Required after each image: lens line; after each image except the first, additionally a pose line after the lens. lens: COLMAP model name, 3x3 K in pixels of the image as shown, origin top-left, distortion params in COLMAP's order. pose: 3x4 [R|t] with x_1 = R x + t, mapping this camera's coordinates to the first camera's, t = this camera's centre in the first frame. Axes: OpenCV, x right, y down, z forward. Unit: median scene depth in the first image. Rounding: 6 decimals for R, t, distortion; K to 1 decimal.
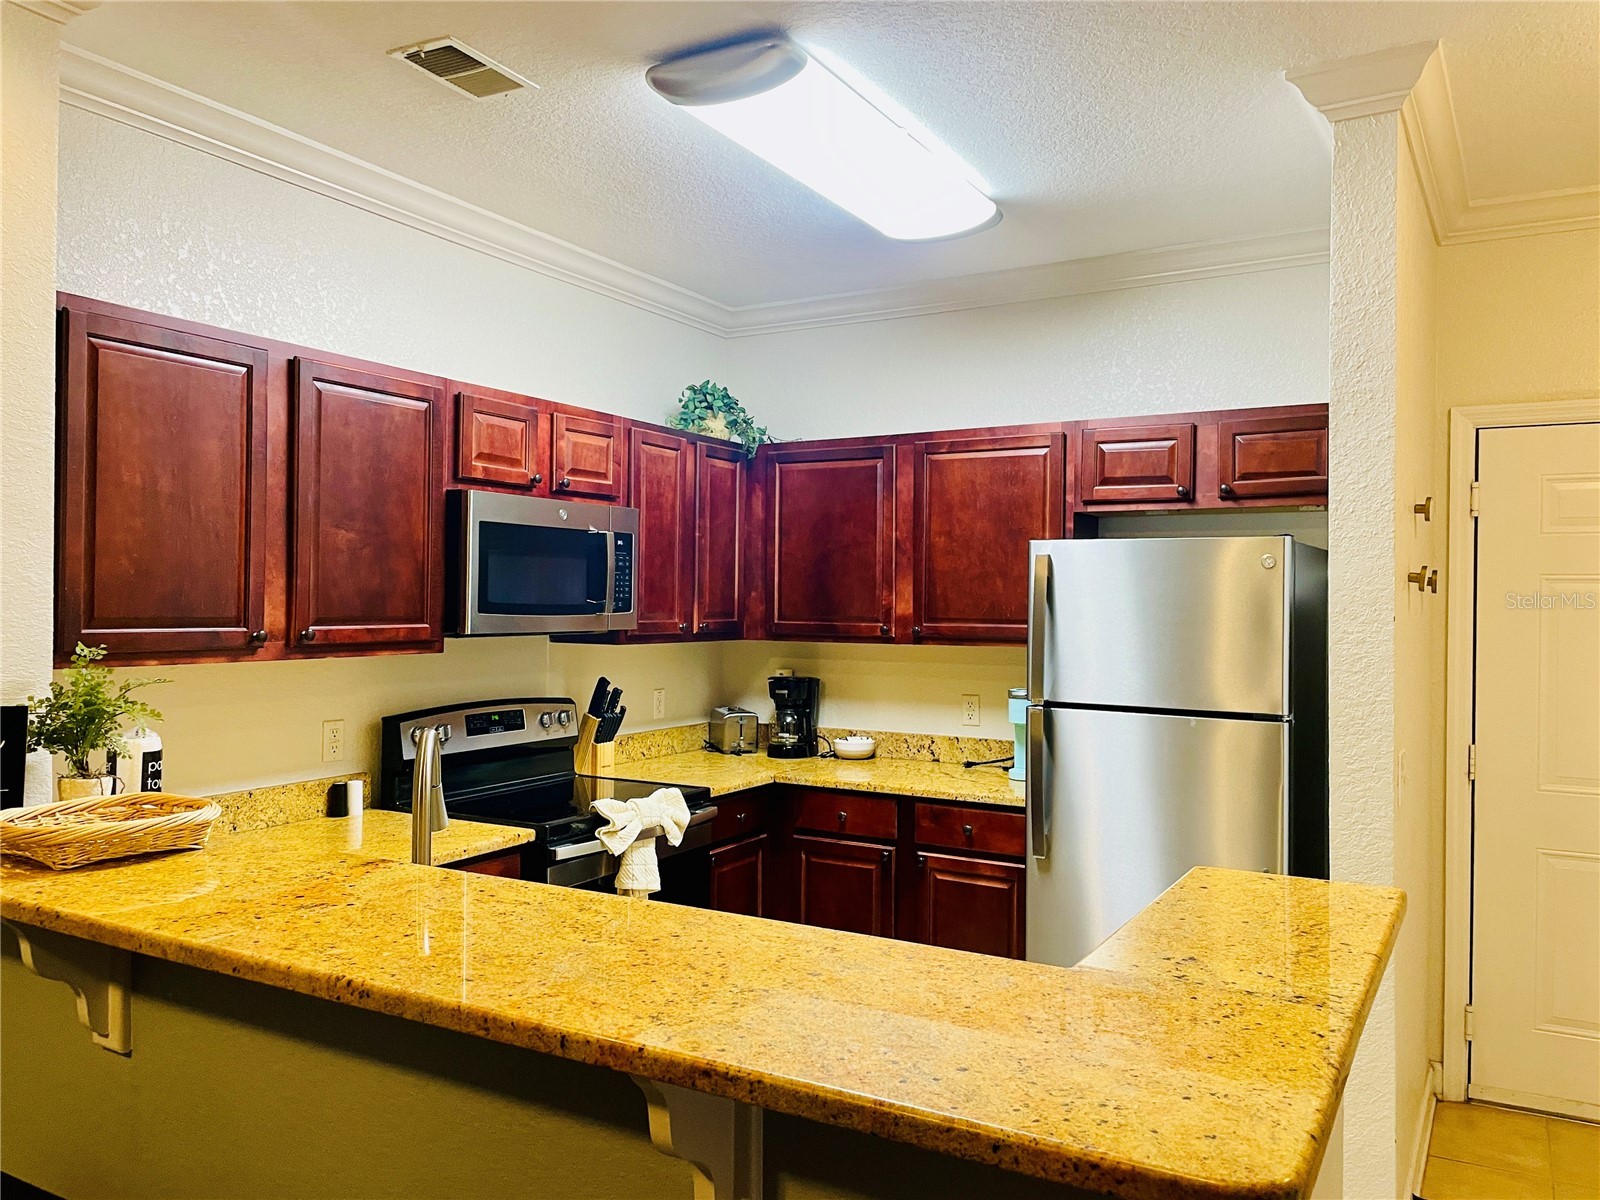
lens RADIAL K [[1210.6, 0, 791.0], [0, 1210.6, 598.6], [0, 0, 1]] dist [0.084107, -0.106318]
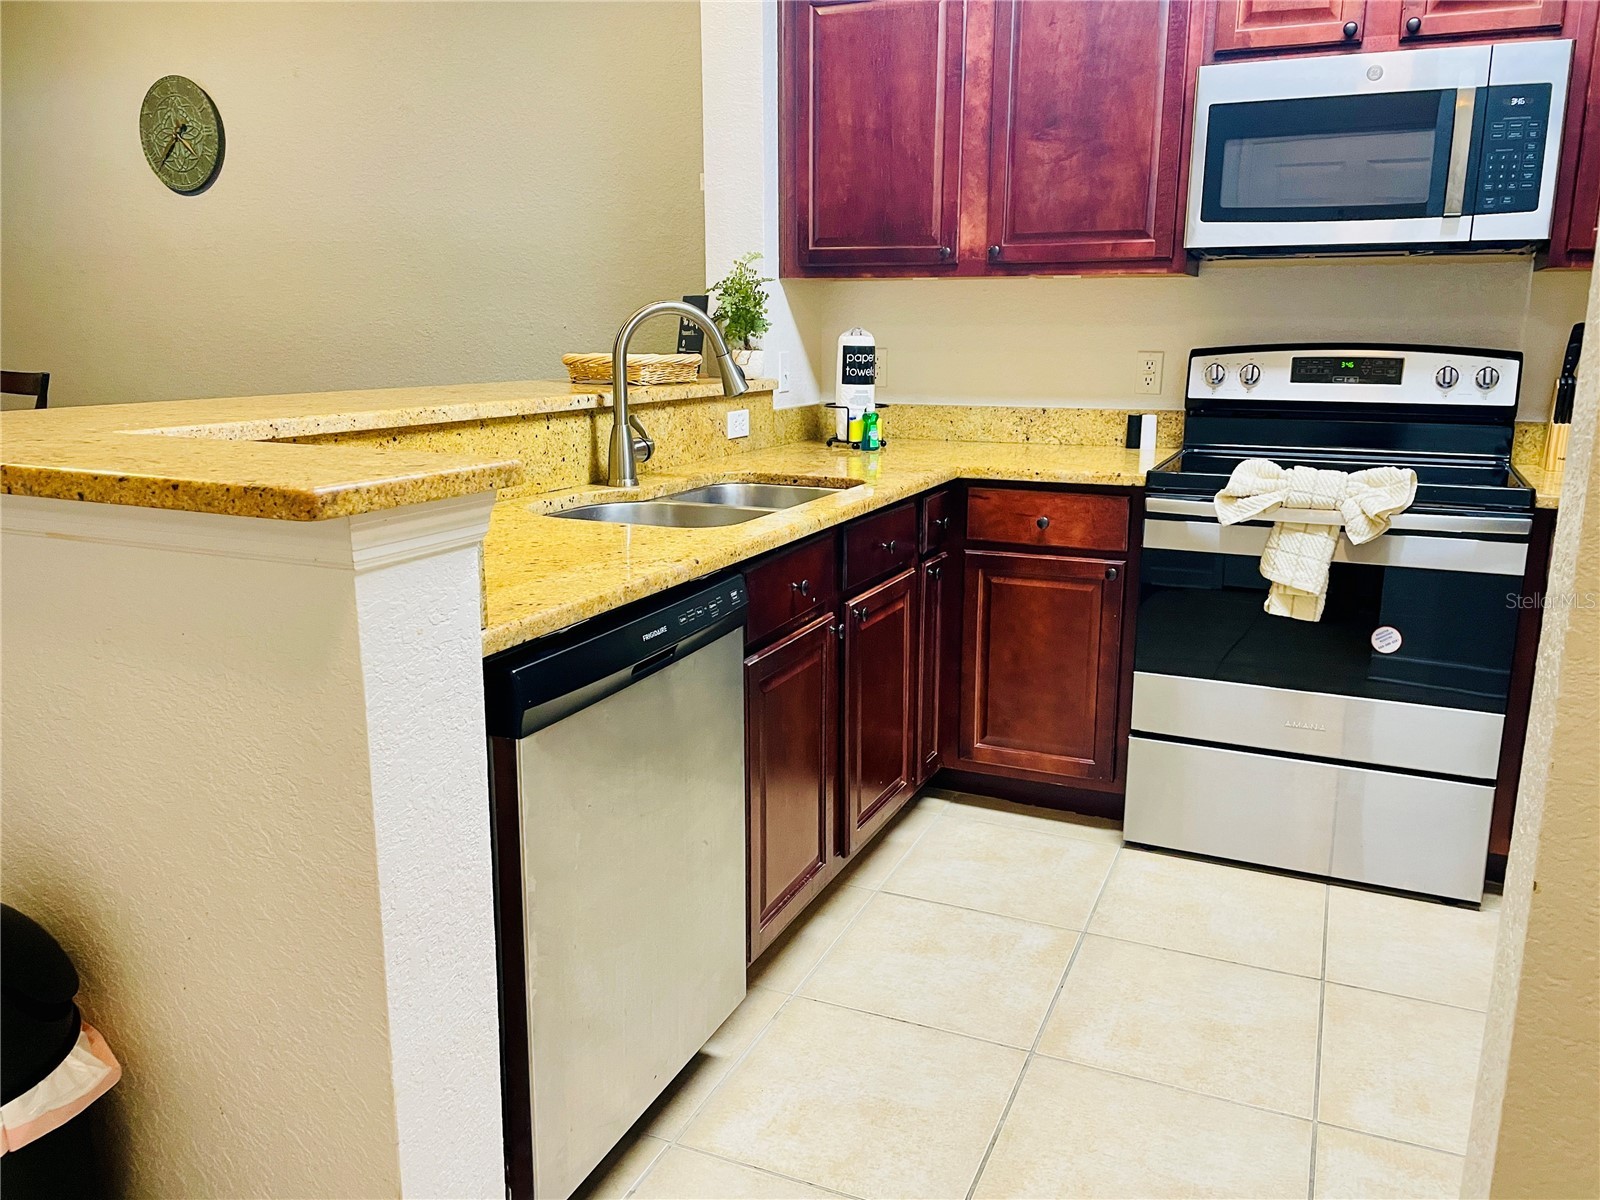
lens RADIAL K [[1210.6, 0, 810.1], [0, 1210.6, 601.6], [0, 0, 1]] dist [0.084107, -0.106318]
pose [[0.105494, 0.215546, -0.970779, 0.523650], [-0.002598, 0.976282, 0.216485, 0.075146], [0.994417, -0.020316, 0.103552, 0.556602]]
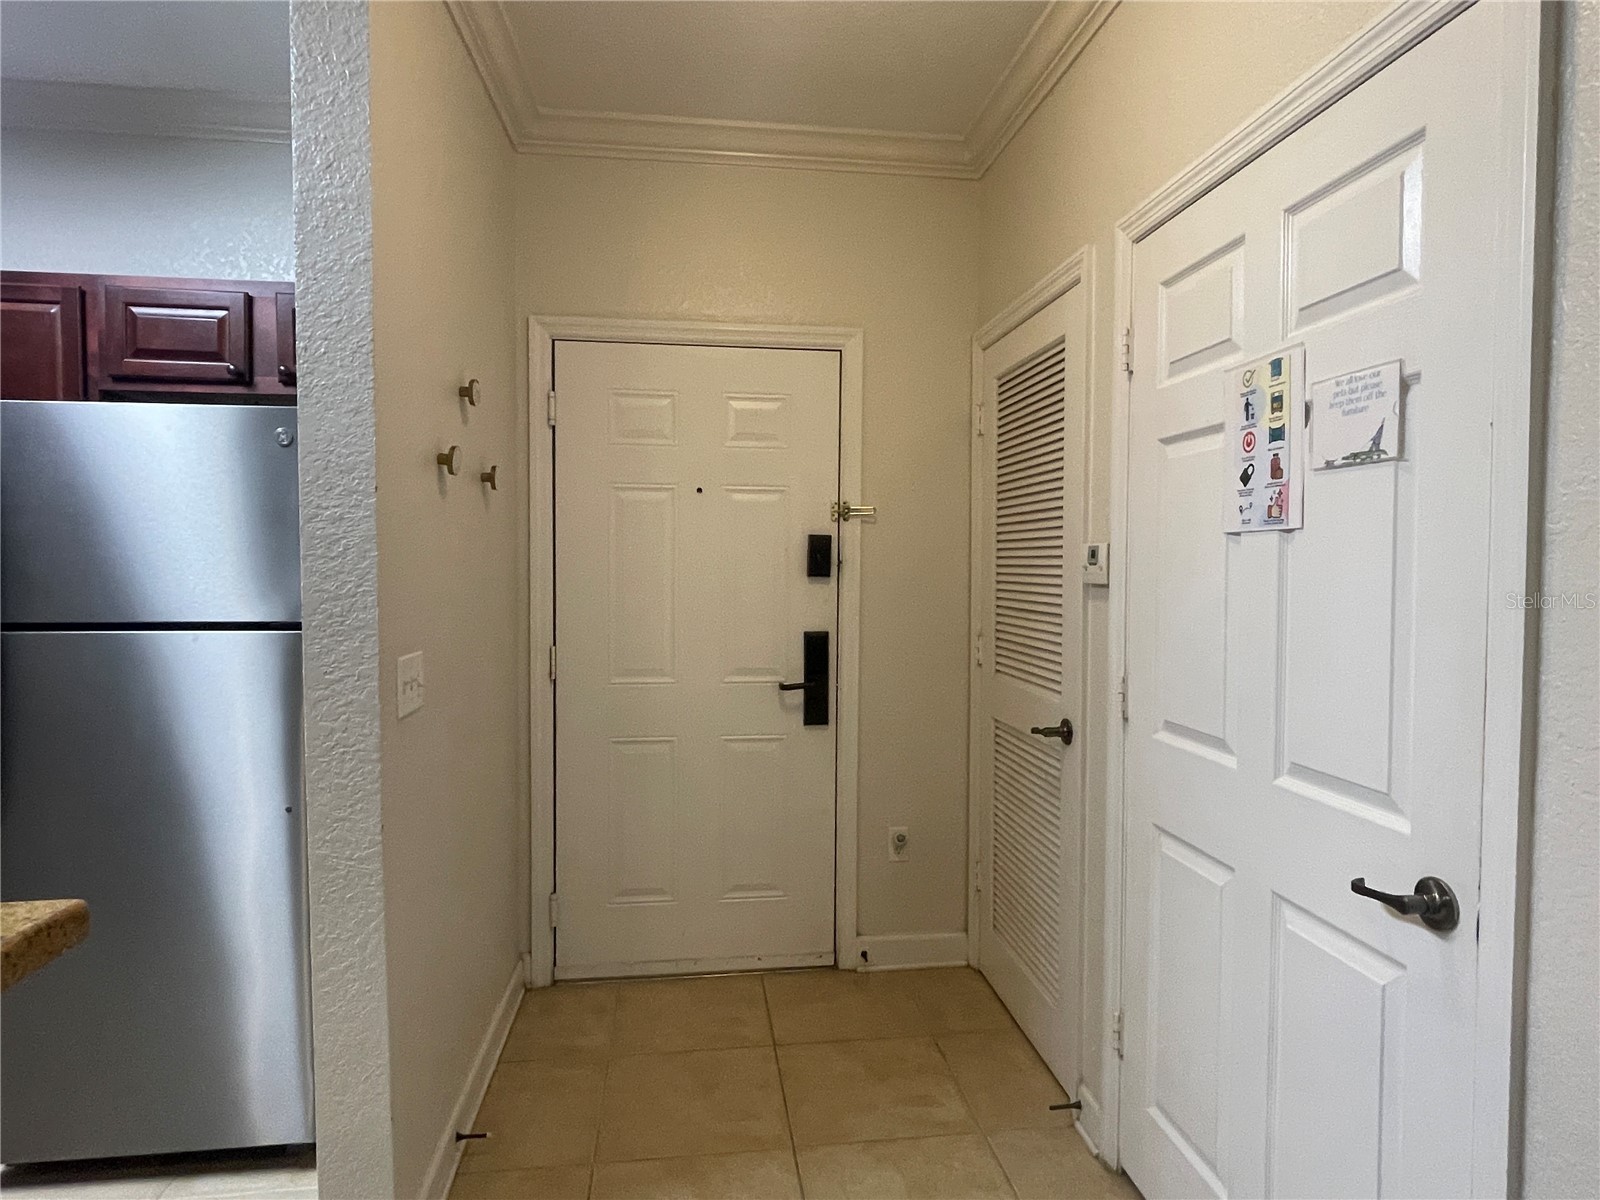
lens RADIAL K [[934.4, 0, 806.7], [0, 934.4, 598.6], [0, 0, 1]] dist [-0.004874, -0.002408]
pose [[0.793446, -0.027516, 0.608019, 0.236512], [0.001515, 0.999064, 0.043236, 0.042912], [-0.608639, -0.033385, 0.792745, 0.236066]]
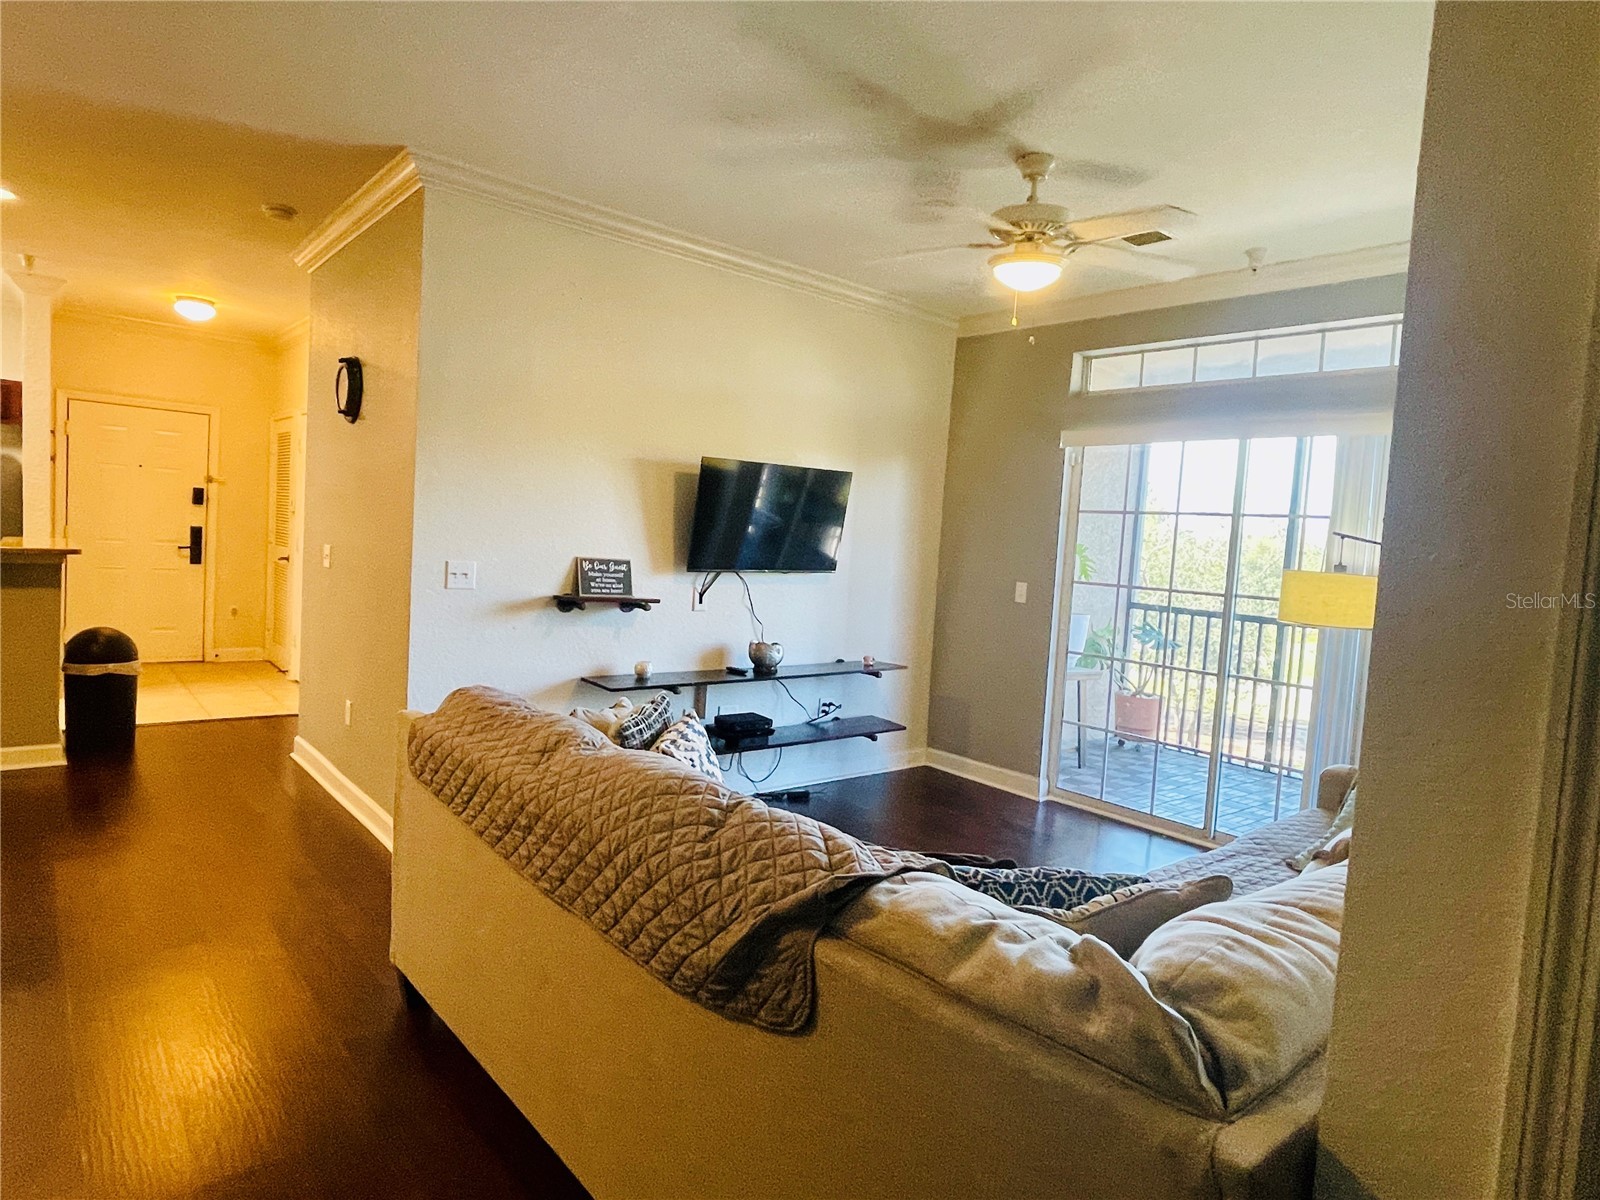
lens RADIAL K [[934.4, 0, 790.9], [0, 934.4, 597.6], [0, 0, 1]] dist [-0.004874, -0.002408]
pose [[0.345805, -0.051903, 0.936870, -0.702096], [-0.062314, 0.994994, 0.078123, 0.022271], [-0.936235, -0.085396, 0.340840, -1.011809]]
